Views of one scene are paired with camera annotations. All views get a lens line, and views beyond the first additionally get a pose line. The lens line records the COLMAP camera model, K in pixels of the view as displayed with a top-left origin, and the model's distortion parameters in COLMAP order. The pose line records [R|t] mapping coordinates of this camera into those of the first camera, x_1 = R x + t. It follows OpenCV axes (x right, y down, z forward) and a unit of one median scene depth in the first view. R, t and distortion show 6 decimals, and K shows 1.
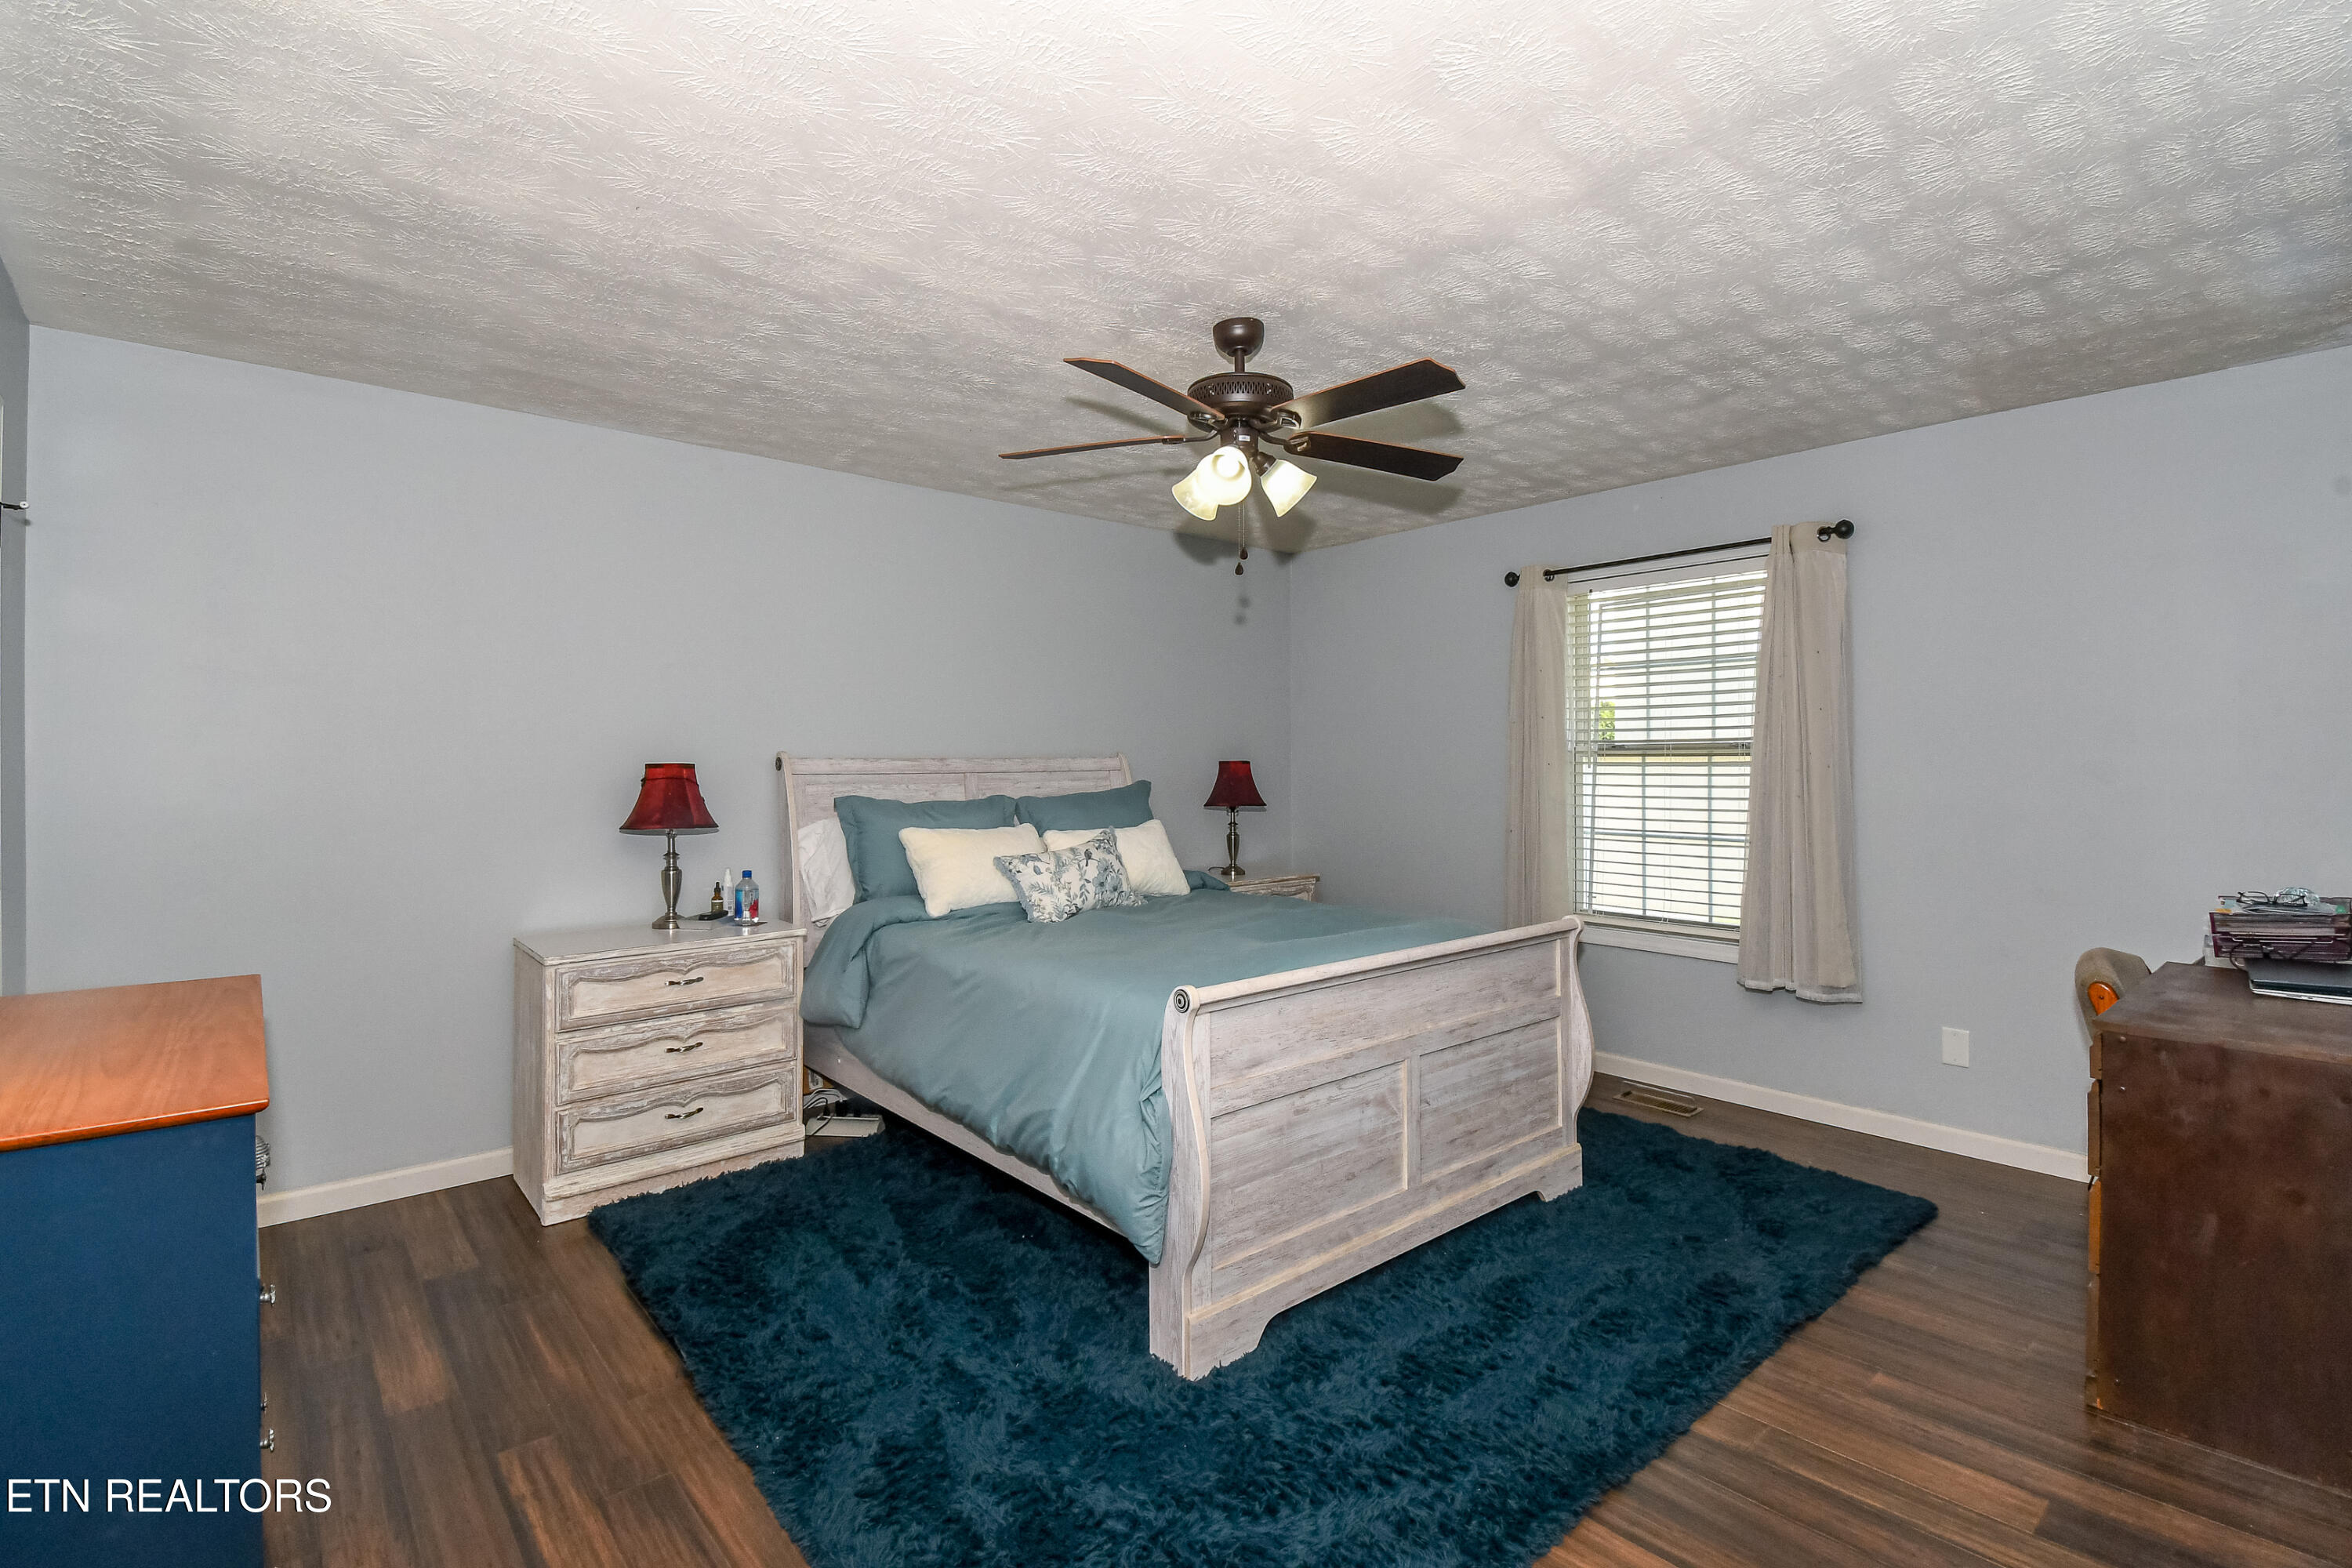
lens RADIAL K [[1071.6, 0, 1172.4], [0, 1071.6, 757.2], [0, 0, 1]] dist [0.029409, -0.021342]
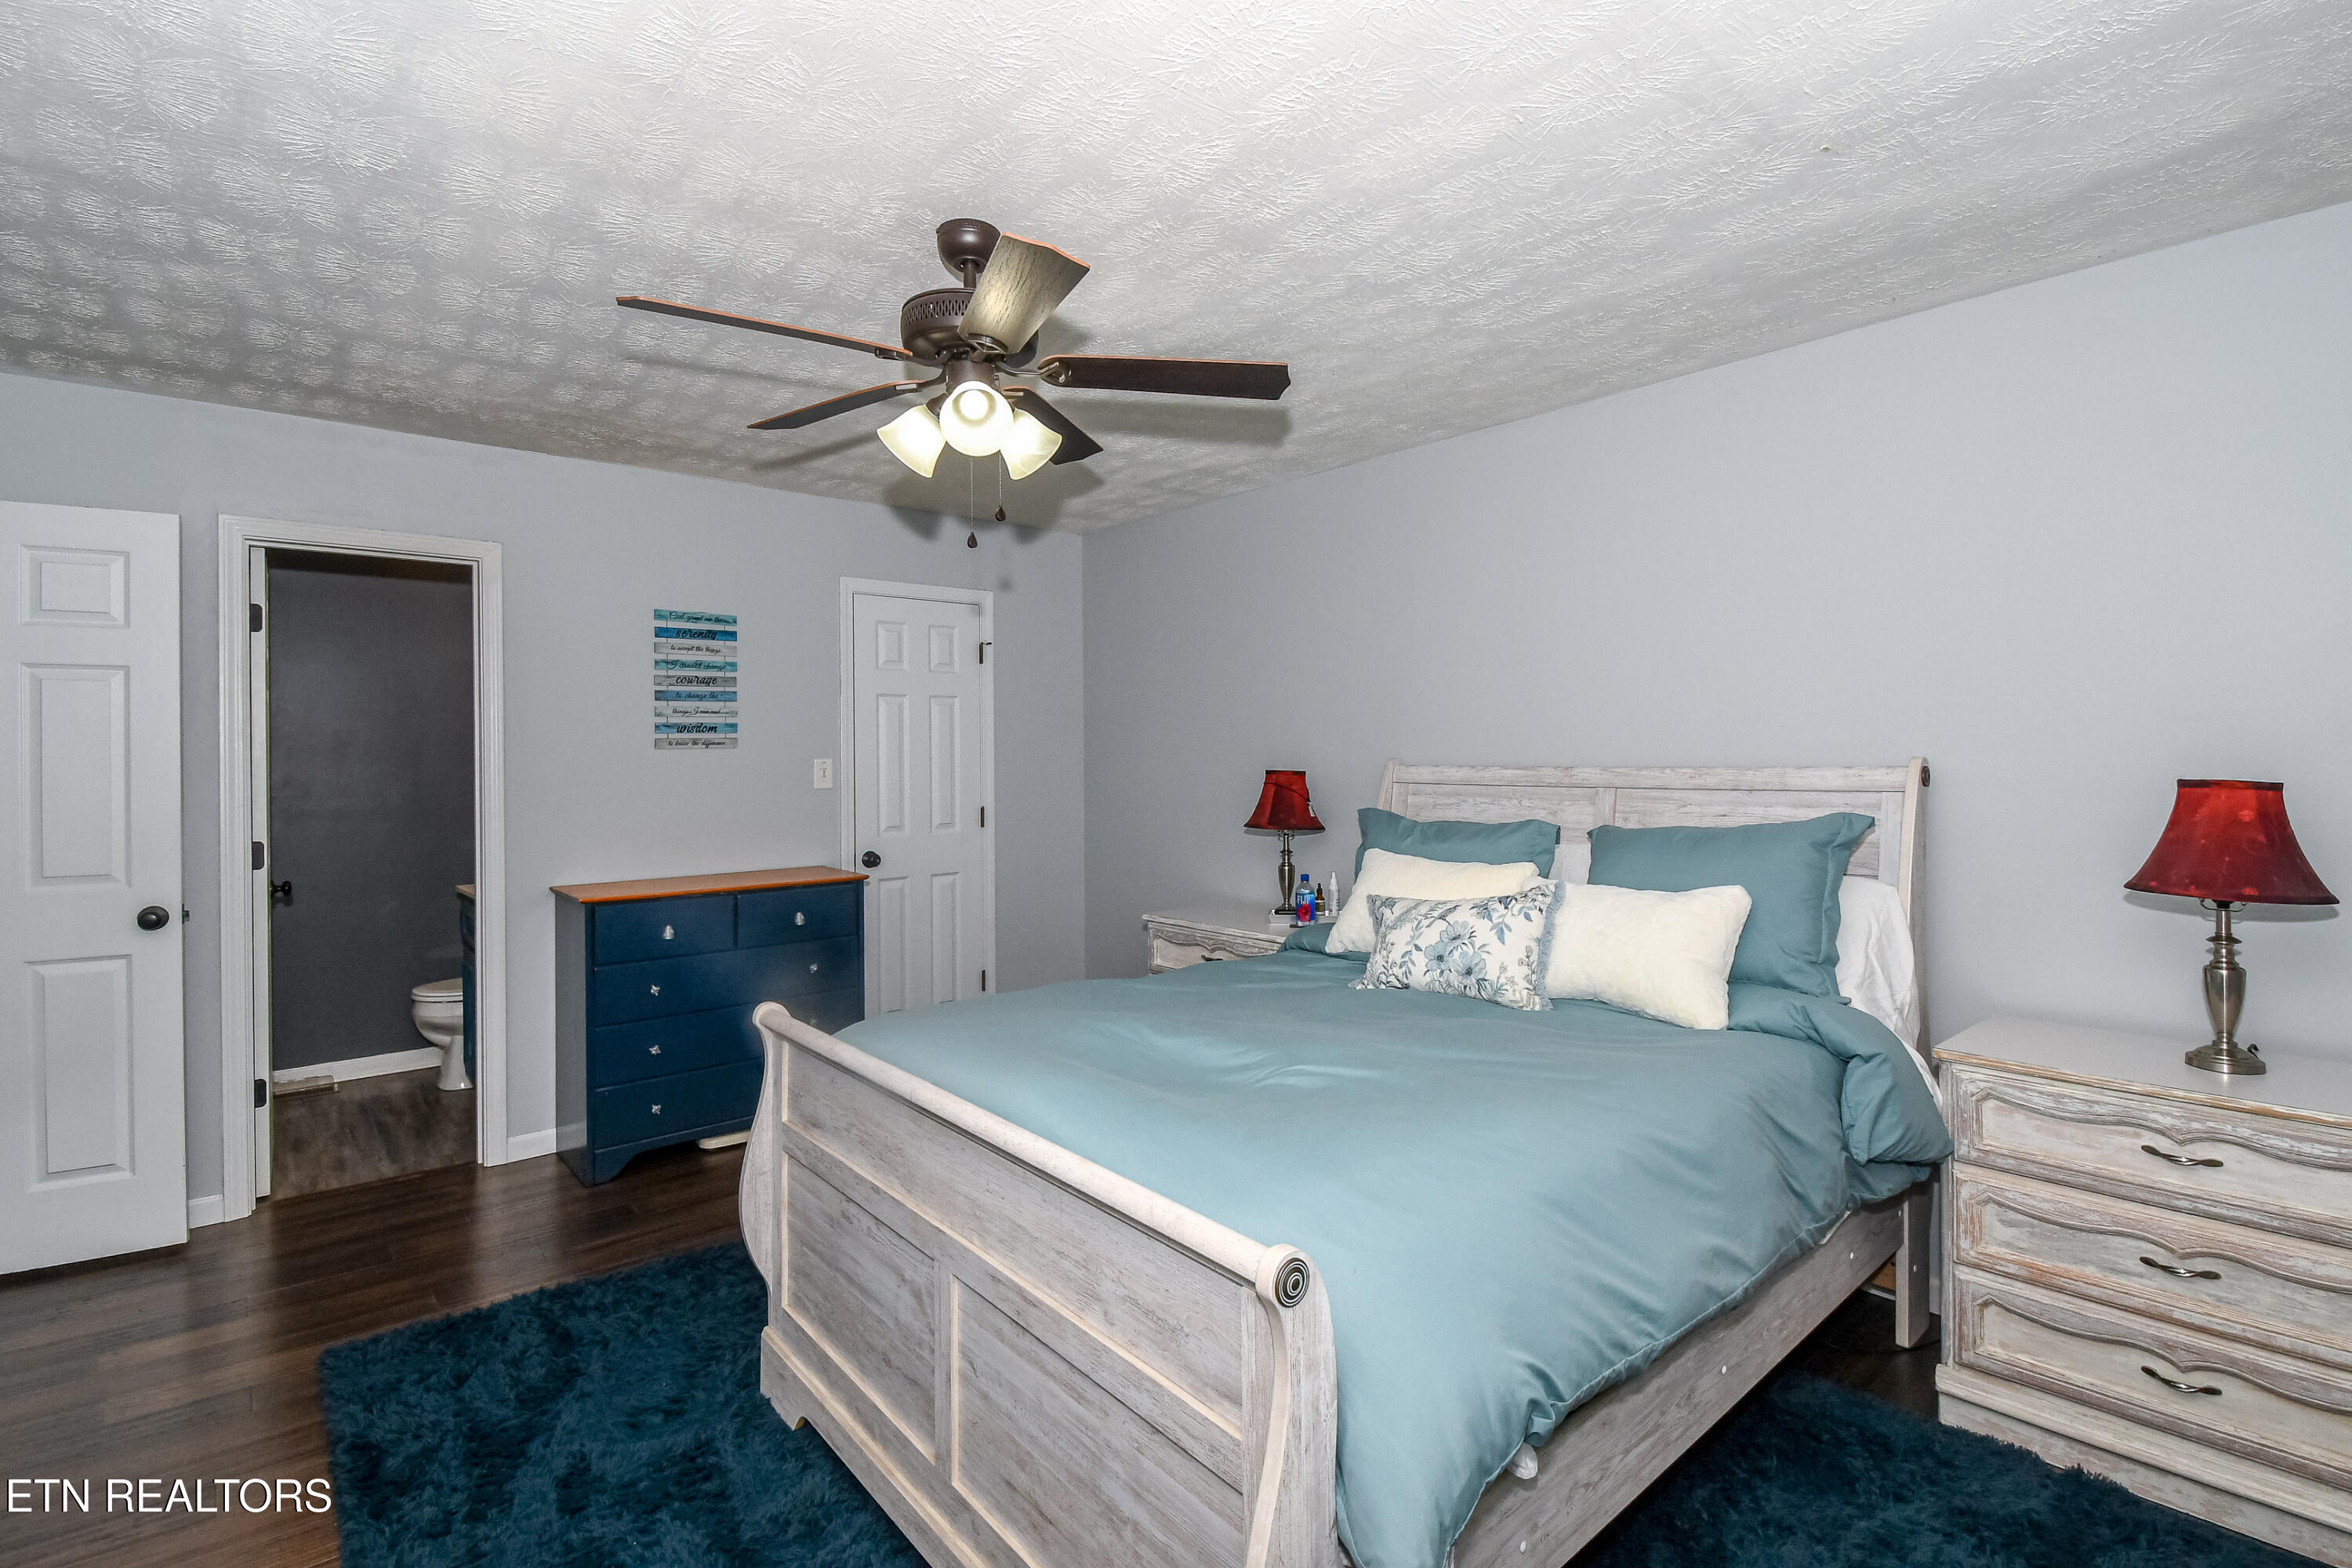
lens RADIAL K [[1071.6, 0, 1172.4], [0, 1071.6, 757.2], [0, 0, 1]] dist [0.029409, -0.021342]
pose [[-0.007518, -0.001856, -0.999970, 0.567380], [0.002035, 0.999996, -0.001871, -0.004841], [0.999970, -0.002049, -0.007514, 0.793777]]
